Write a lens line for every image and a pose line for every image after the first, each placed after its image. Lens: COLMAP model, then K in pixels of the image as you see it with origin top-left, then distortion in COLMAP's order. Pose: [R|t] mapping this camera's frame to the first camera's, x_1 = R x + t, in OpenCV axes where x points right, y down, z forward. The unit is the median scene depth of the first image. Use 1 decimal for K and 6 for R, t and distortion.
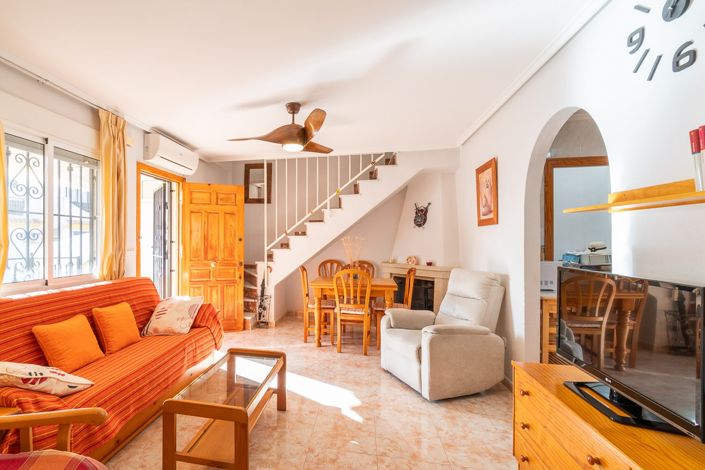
lens RADIAL K [[310.1, 0, 302.5], [0, 310.1, 238.4], [0, 0, 1]] dist [-0.000228, 0.000014]
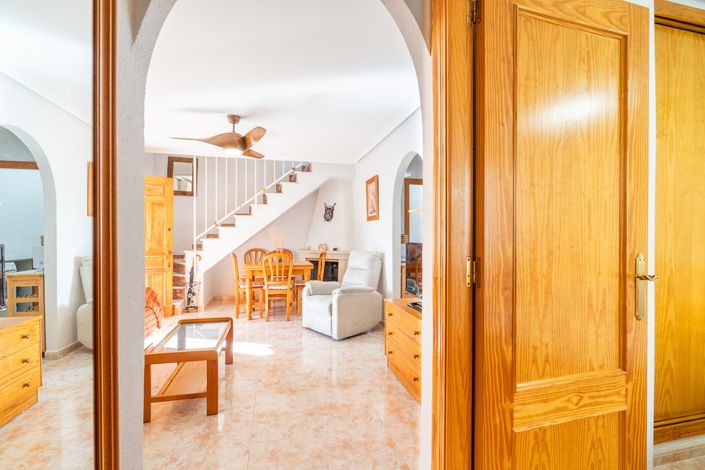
lens RADIAL K [[300.7, 0, 344.7], [0, 300.7, 236.8], [0, 0, 1]] dist [-0.002225, -0.000576]
pose [[0.904839, 0.000238, 0.425754, -0.105944], [-0.002350, 0.999987, 0.004436, 0.024719], [-0.425747, -0.005014, 0.904828, -0.189783]]
